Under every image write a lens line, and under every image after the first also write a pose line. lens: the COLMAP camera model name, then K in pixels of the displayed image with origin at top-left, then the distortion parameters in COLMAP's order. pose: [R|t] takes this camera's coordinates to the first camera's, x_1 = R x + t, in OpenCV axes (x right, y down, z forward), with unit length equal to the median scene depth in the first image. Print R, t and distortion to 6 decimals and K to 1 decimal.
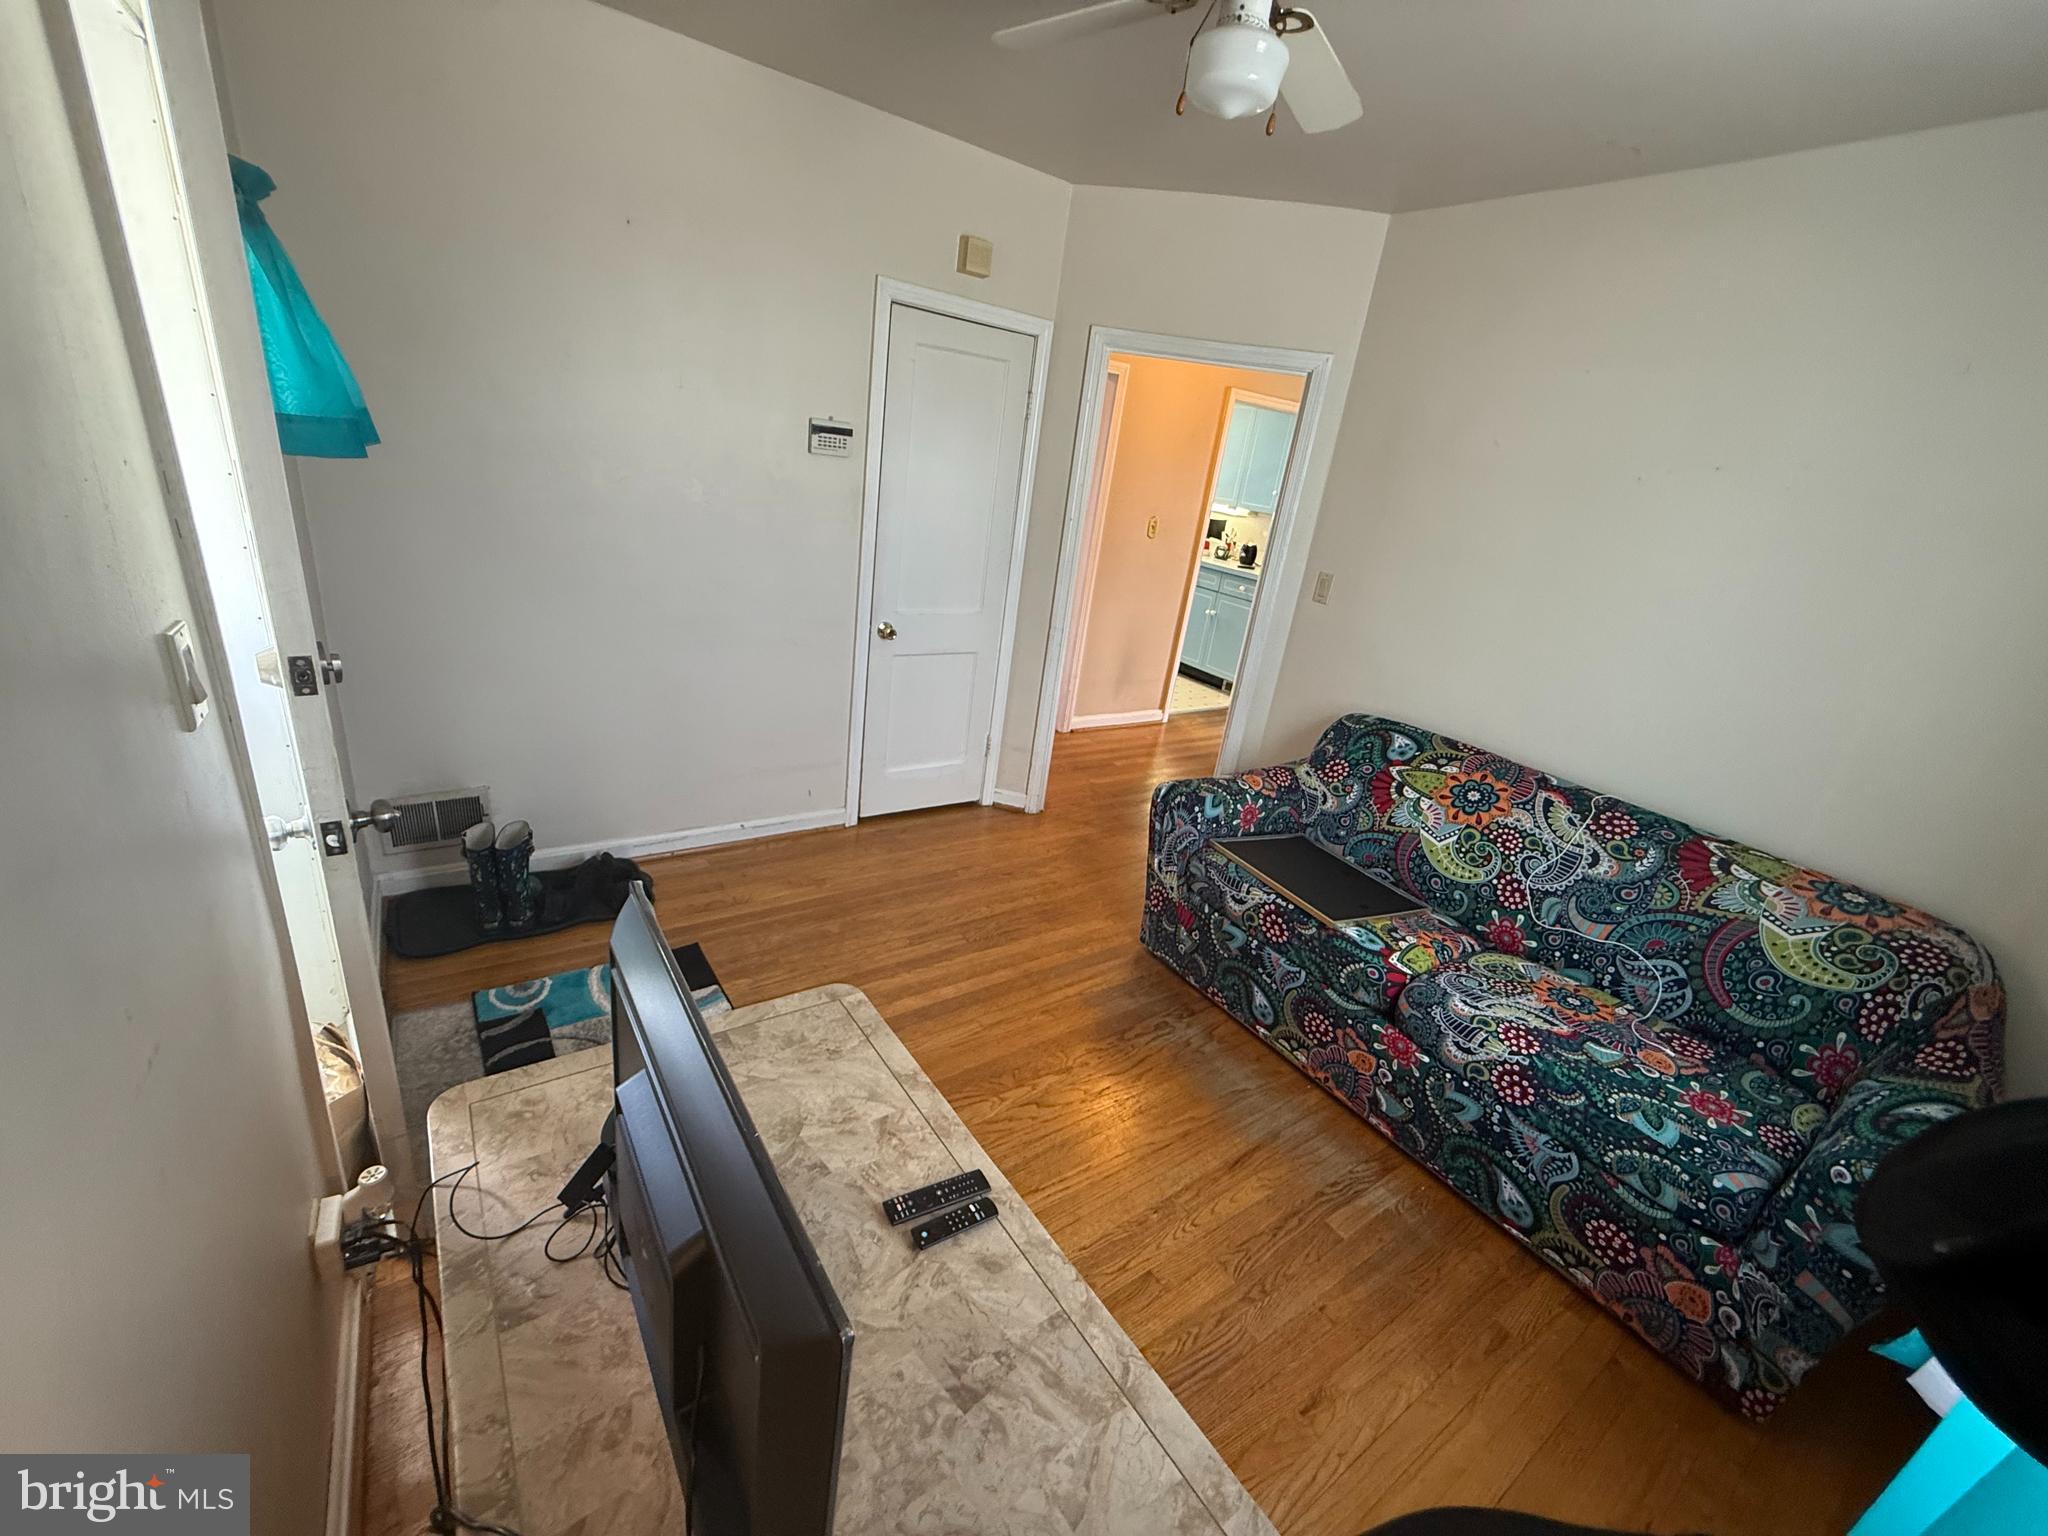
lens RADIAL K [[818.6, 0, 1023.7], [0, 818.6, 760.2], [0, 0, 1]] dist [0.002726, -0.001288]
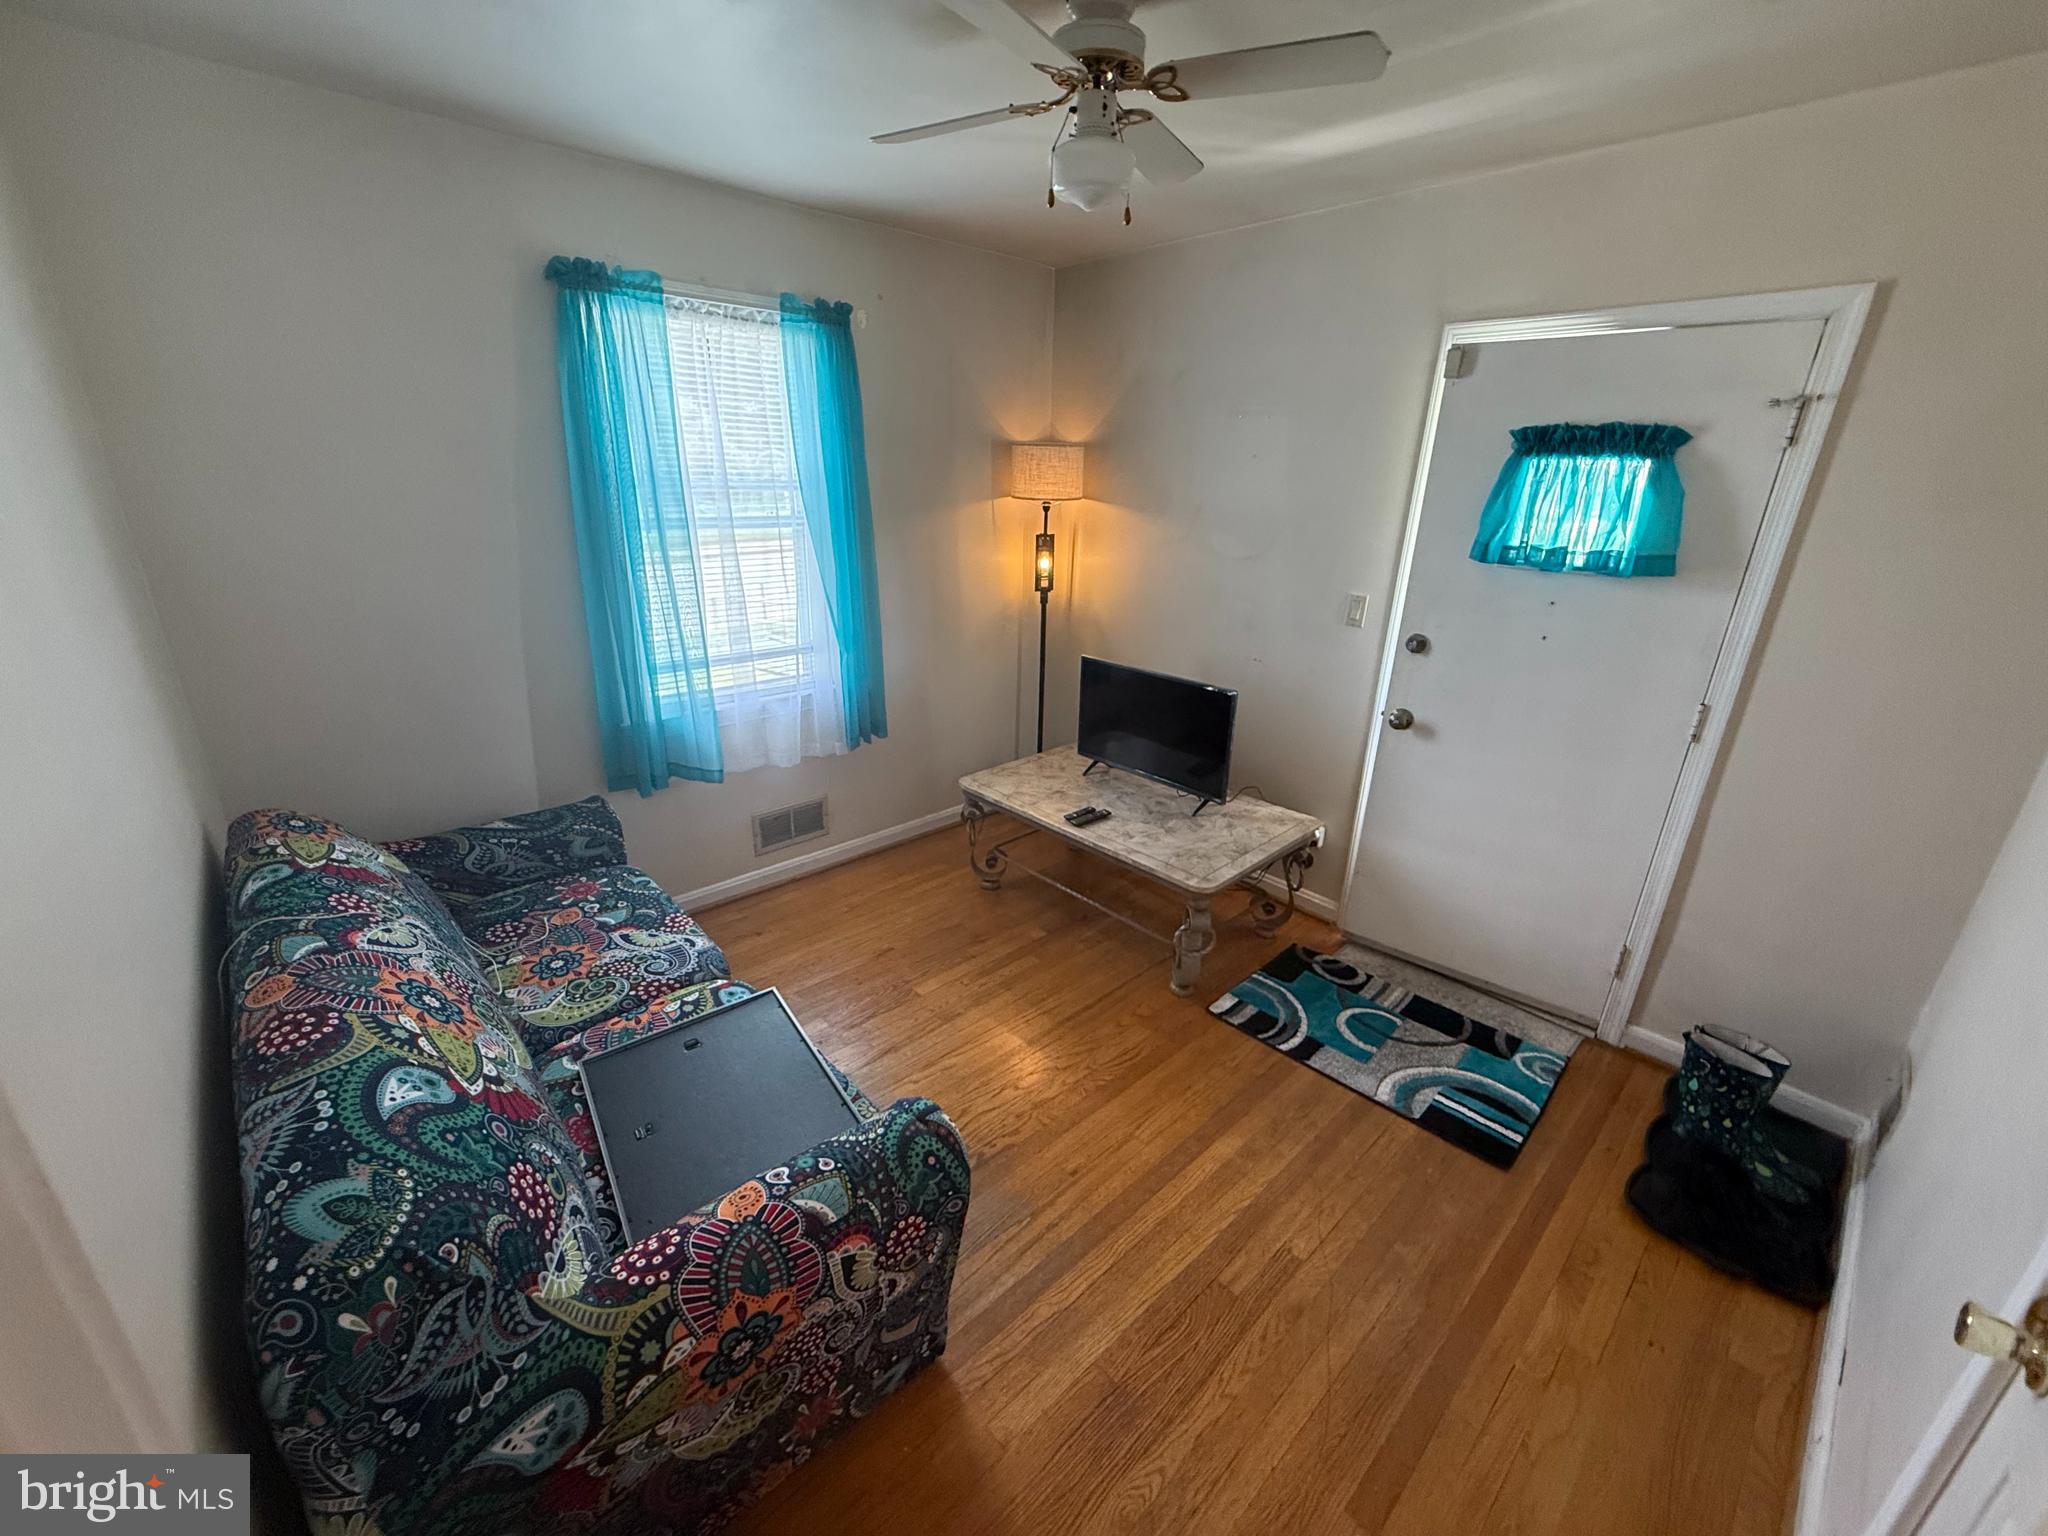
lens RADIAL K [[818.6, 0, 1023.4], [0, 818.6, 771.1], [0, 0, 1]] dist [0.002726, -0.001288]
pose [[-0.977782, -0.095774, -0.186464, 0.342738], [-0.194838, 0.743377, 0.639866, -0.656010], [0.077331, 0.661980, -0.745522, 1.710573]]
